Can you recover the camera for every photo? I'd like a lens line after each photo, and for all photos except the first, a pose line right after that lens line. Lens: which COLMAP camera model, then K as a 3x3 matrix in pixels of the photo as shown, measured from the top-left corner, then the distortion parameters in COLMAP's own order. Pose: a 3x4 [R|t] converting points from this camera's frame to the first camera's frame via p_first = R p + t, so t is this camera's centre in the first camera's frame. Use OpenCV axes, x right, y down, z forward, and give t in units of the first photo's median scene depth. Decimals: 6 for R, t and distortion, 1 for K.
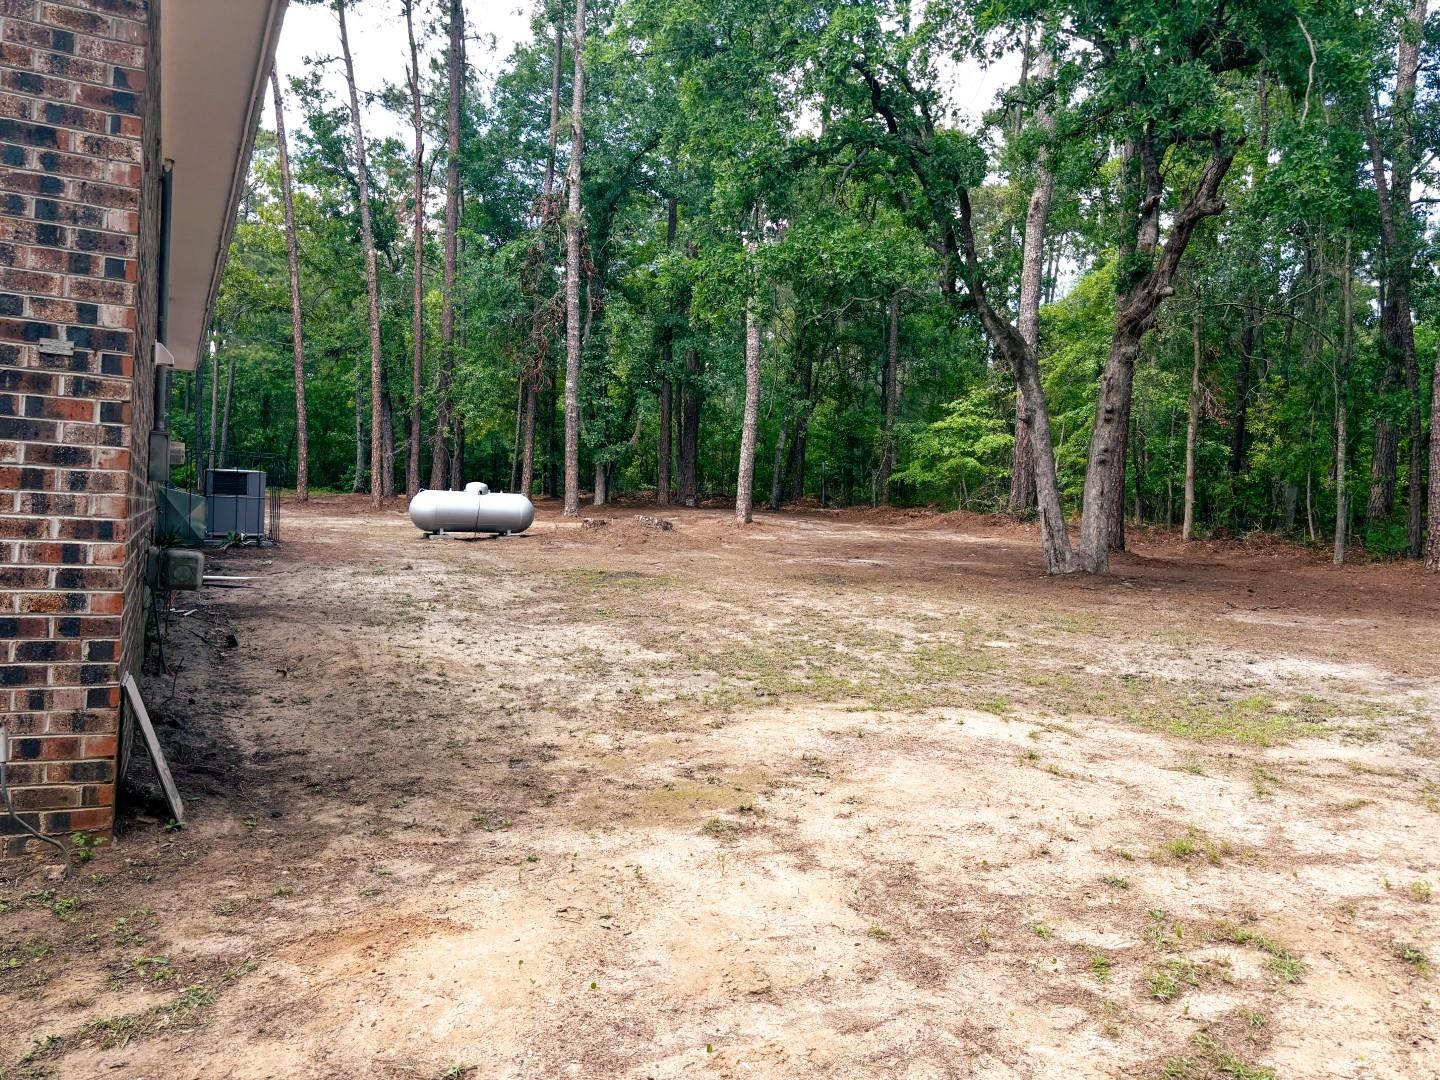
lens RADIAL K [[1475.3, 0, 720.0], [0, 1475.3, 540.0], [0, 0, 1]] dist [0.016357, 0.013167]
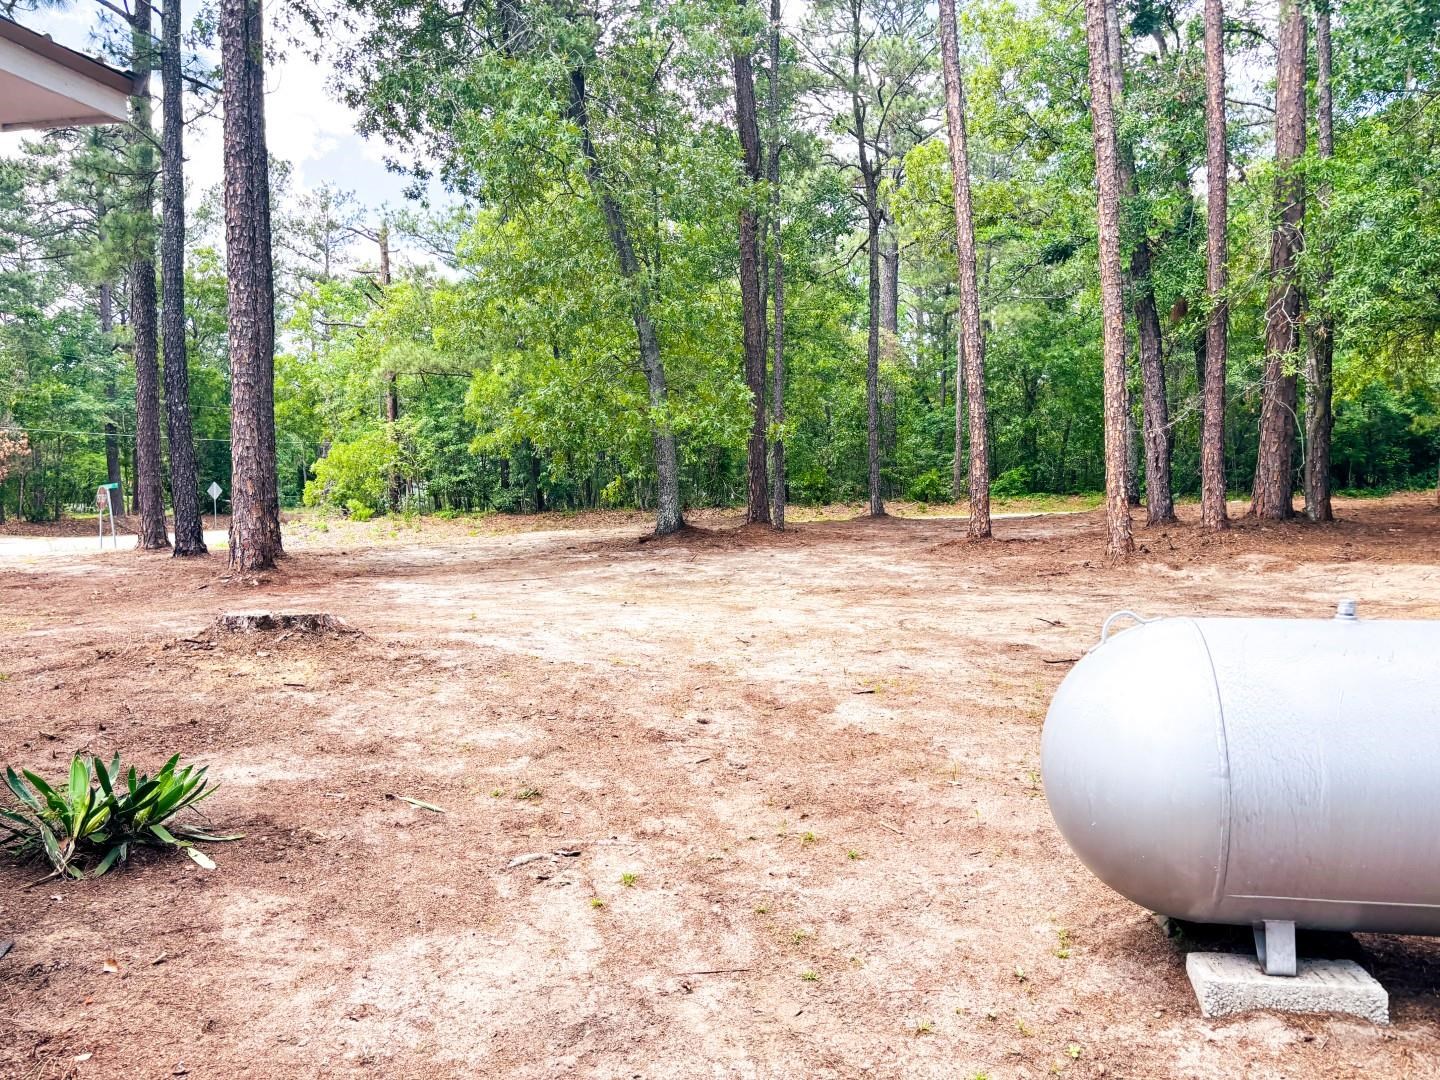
lens RADIAL K [[1475.3, 0, 720.0], [0, 1475.3, 540.0], [0, 0, 1]] dist [0.016357, 0.013167]
pose [[0.853670, -0.003564, -0.520802, -0.105155], [0.008066, 0.999947, 0.006378, -0.028899], [0.520752, -0.009645, 0.853654, 0.558667]]
